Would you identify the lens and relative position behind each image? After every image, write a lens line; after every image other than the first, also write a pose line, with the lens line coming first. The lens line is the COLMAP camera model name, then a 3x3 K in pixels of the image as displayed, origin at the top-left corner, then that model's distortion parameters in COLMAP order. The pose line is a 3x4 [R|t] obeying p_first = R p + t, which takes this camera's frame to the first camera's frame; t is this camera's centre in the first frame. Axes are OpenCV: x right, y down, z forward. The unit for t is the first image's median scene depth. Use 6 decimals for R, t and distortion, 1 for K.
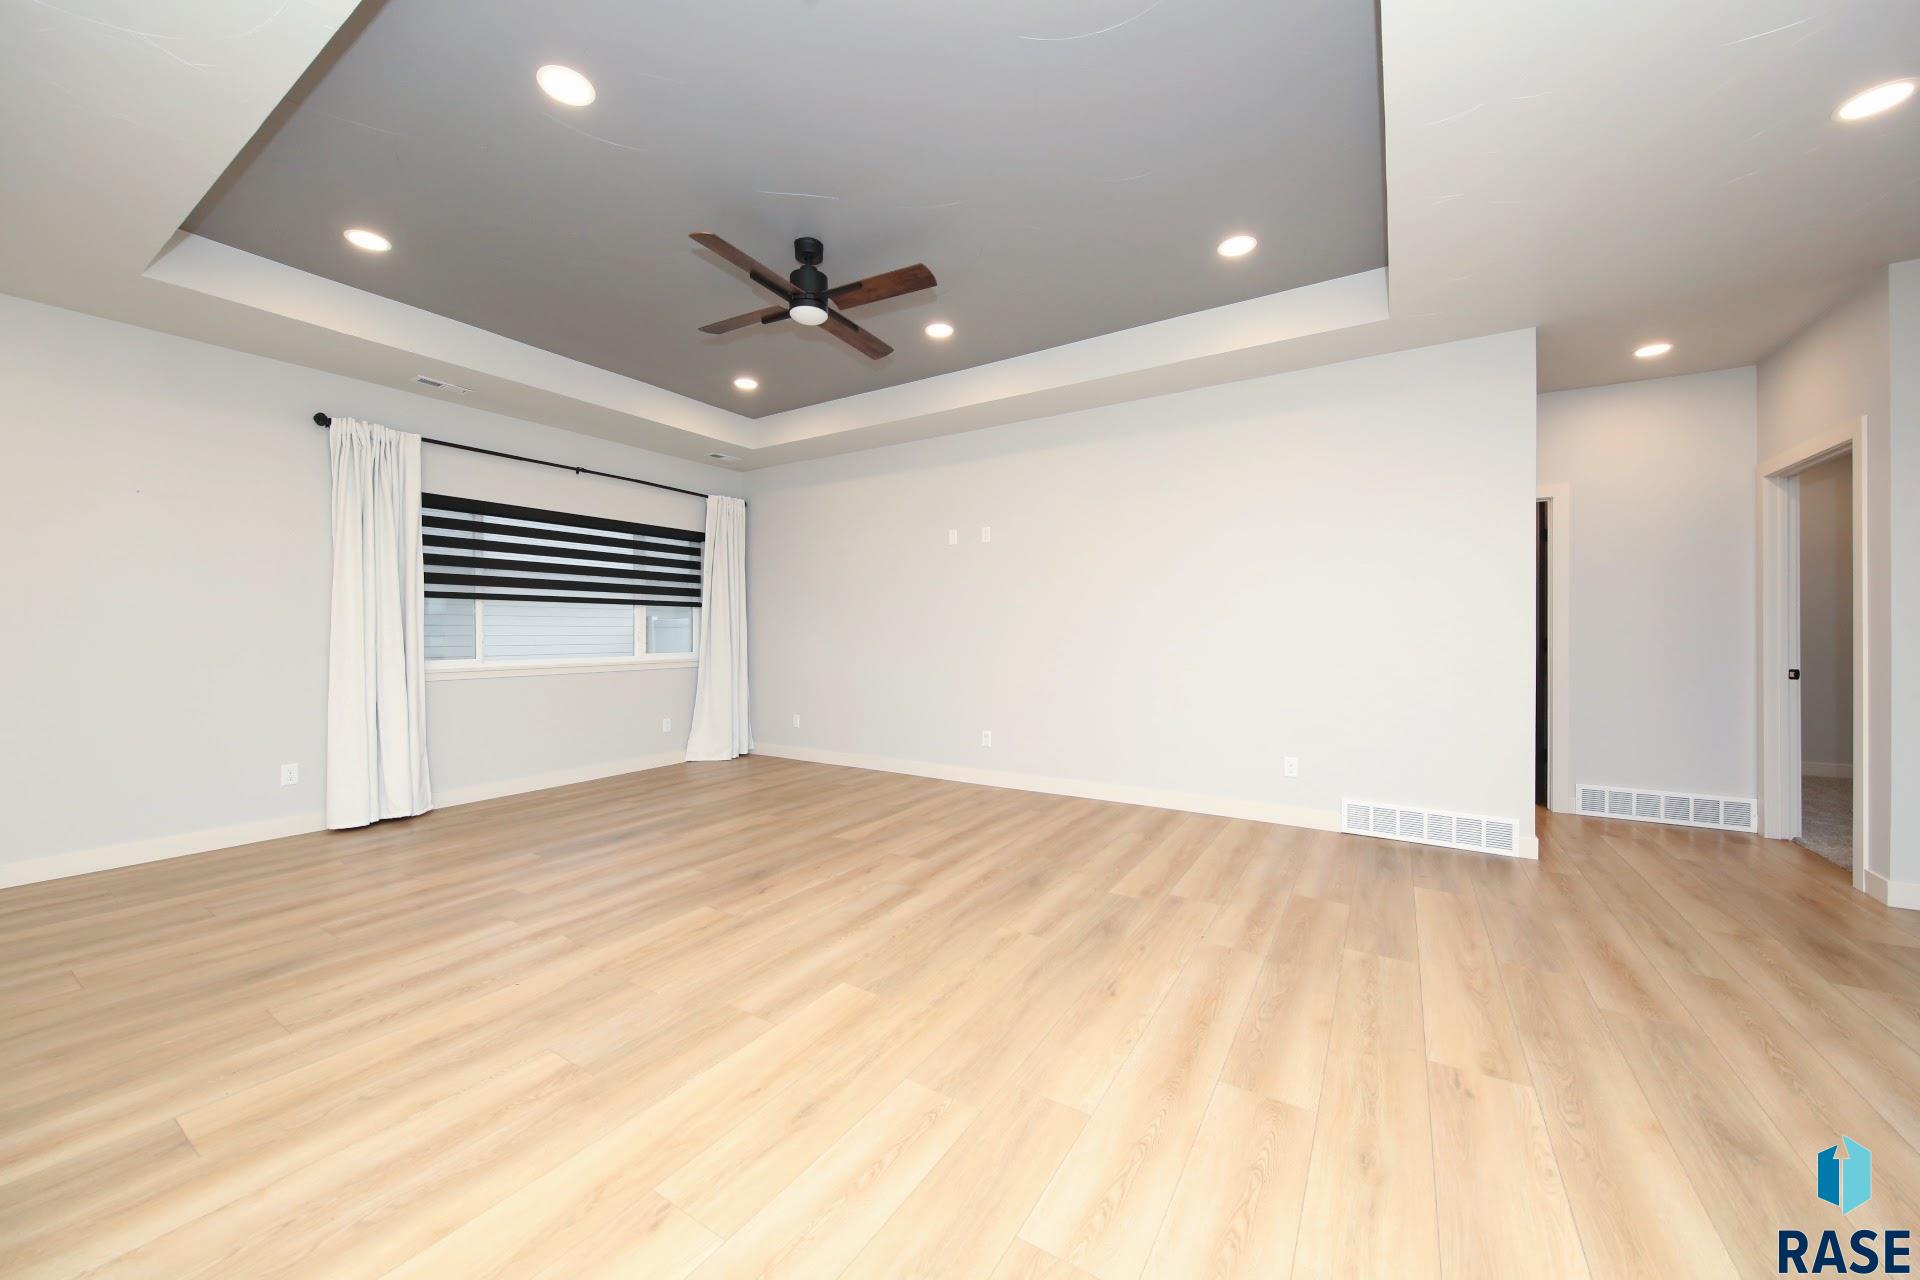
lens RADIAL K [[693.2, 0, 953.9], [0, 693.2, 638.2], [0, 0, 1]] dist [0.011449, -0.005669]
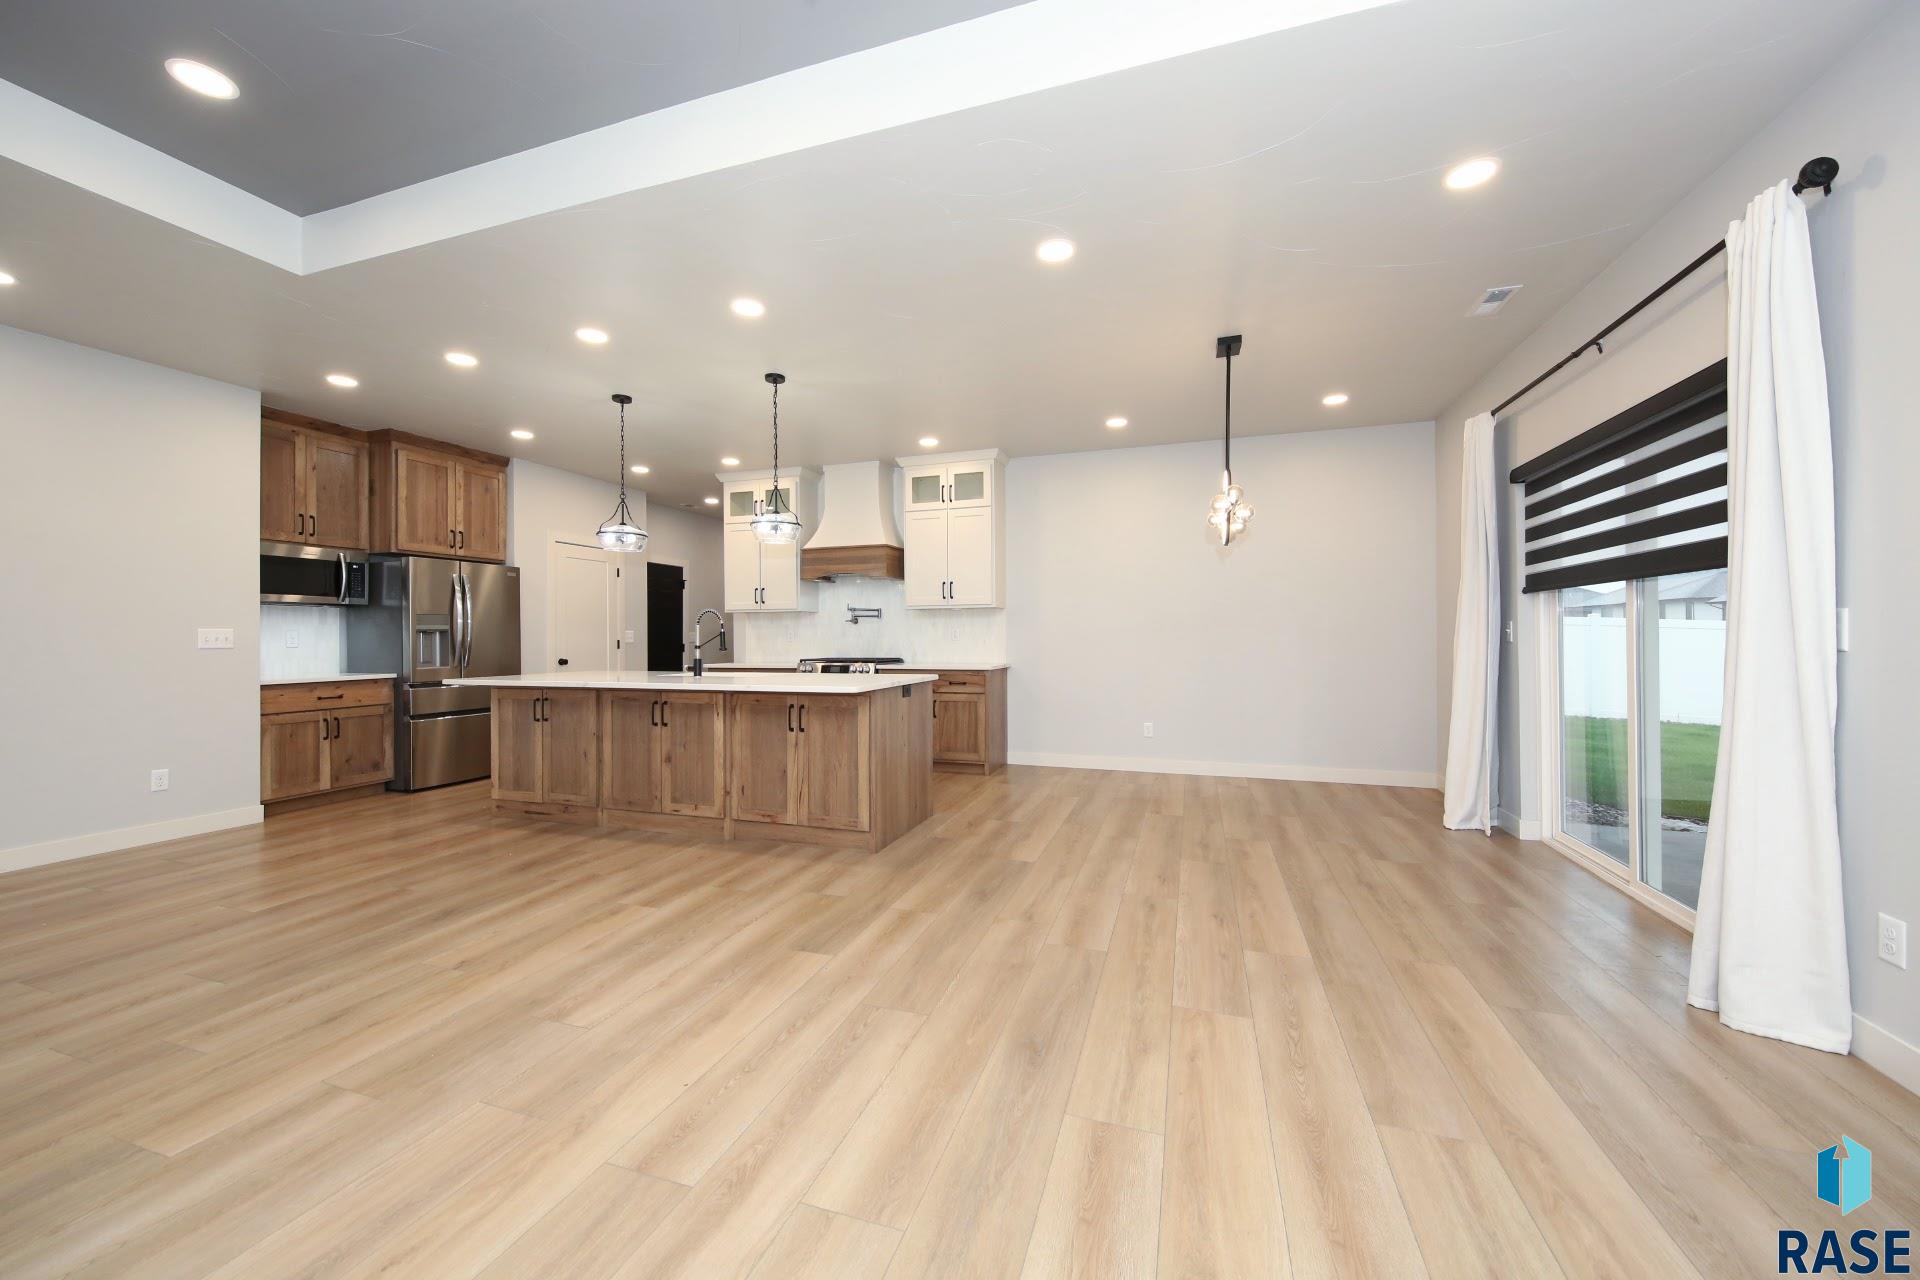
lens RADIAL K [[710.2, 0, 956.7], [0, 710.2, 634.1], [0, 0, 1]] dist [0.011350, -0.006628]
pose [[-0.970858, 0.006222, -0.239573, -0.554168], [0.005543, 0.999978, 0.003506, -0.002623], [0.239589, 0.002076, -0.970872, 1.393821]]
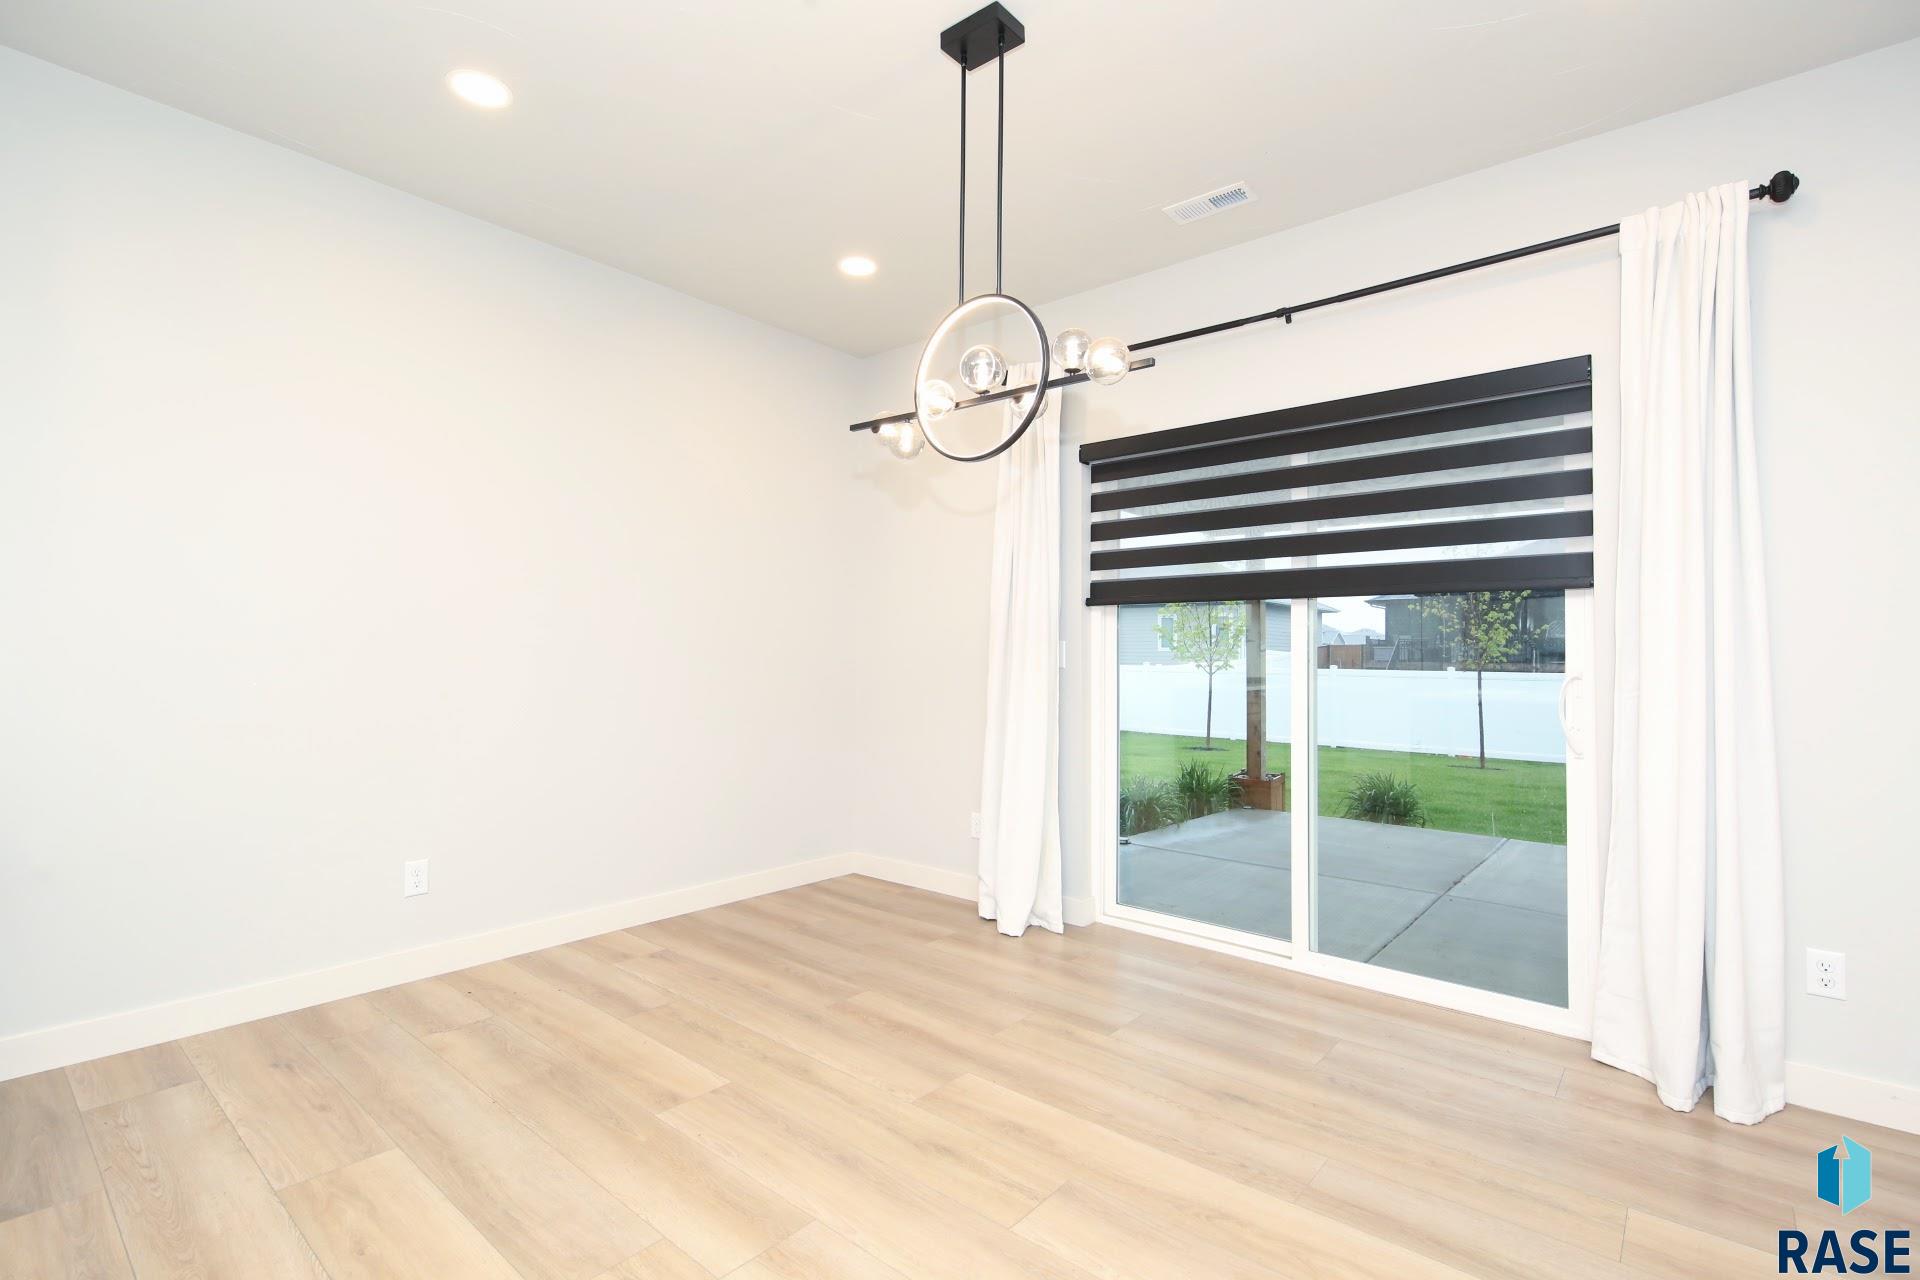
lens RADIAL K [[873.4, 0, 960.0], [0, 873.4, 640.0], [0, 0, 1]] dist [0.006005, 0.000140]
pose [[-0.134946, -0.018861, -0.990673, -0.621318], [-0.017495, 0.999708, -0.016650, 0.004927], [0.990698, 0.015085, -0.135237, 0.365538]]
